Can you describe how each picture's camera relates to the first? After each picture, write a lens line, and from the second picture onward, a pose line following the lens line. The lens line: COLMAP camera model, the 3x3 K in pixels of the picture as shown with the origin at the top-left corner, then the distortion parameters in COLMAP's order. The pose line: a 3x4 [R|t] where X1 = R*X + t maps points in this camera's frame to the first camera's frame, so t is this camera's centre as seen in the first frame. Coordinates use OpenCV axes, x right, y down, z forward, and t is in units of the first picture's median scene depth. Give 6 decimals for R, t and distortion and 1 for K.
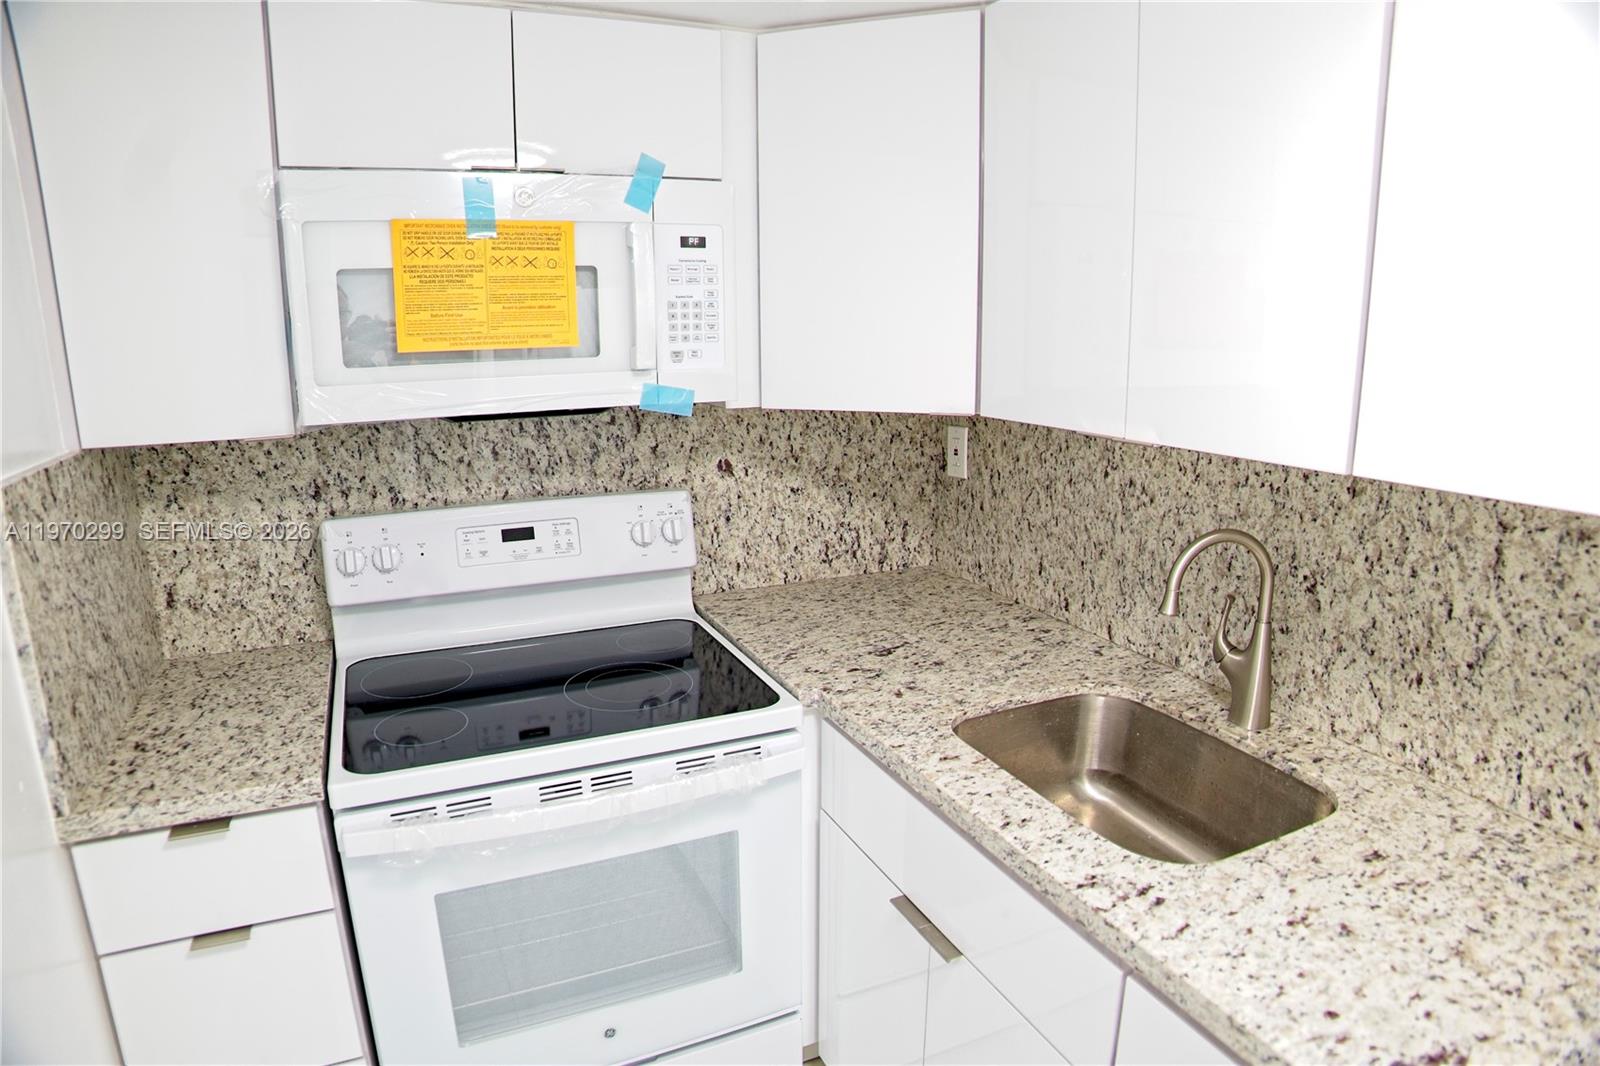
lens RADIAL K [[919.5, 0, 800.0], [0, 919.5, 533.0], [0, 0, 1]] dist [-0.208358, 0.102840]
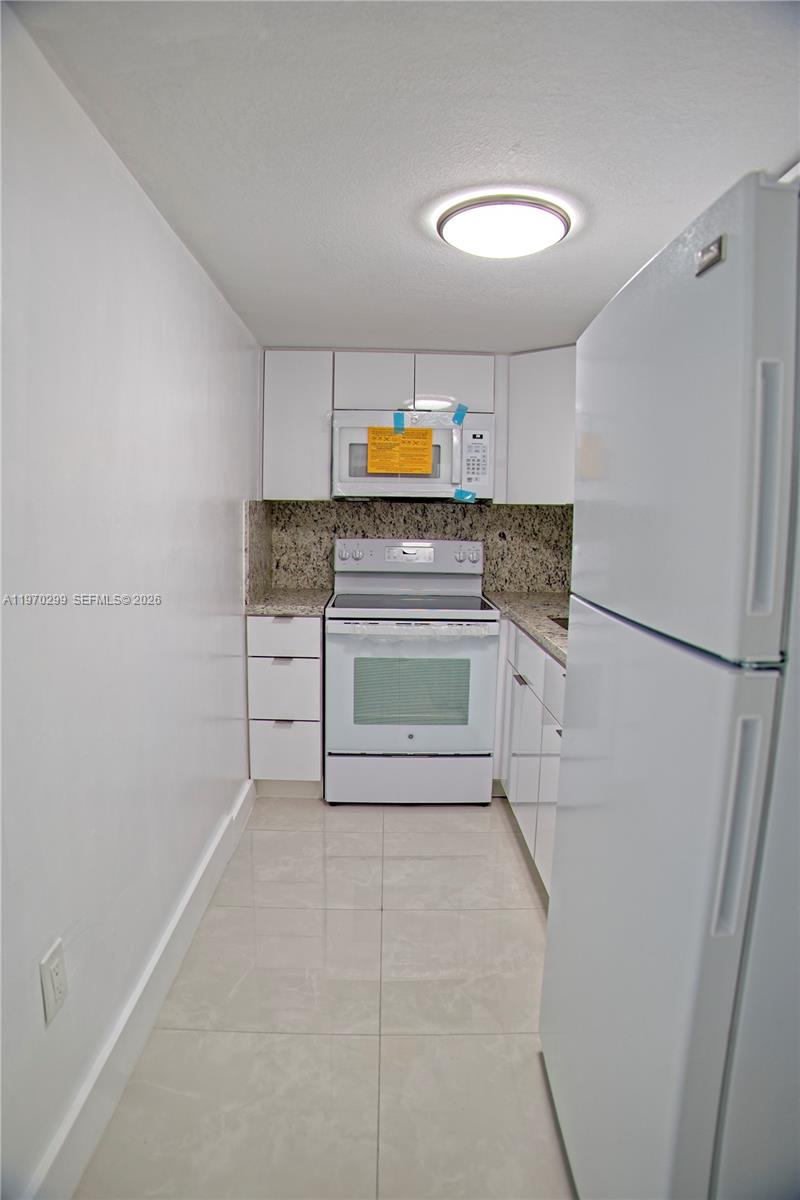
lens RADIAL K [[689.7, 0, 400.0], [0, 689.7, 600.0], [0, 0, 1]] dist [-0.208358, 0.102840]
pose [[0.913652, 0.065721, -0.401150, 0.474829], [-0.109410, 0.990185, -0.086967, 0.328285], [0.391497, 0.123347, 0.911875, -0.797405]]
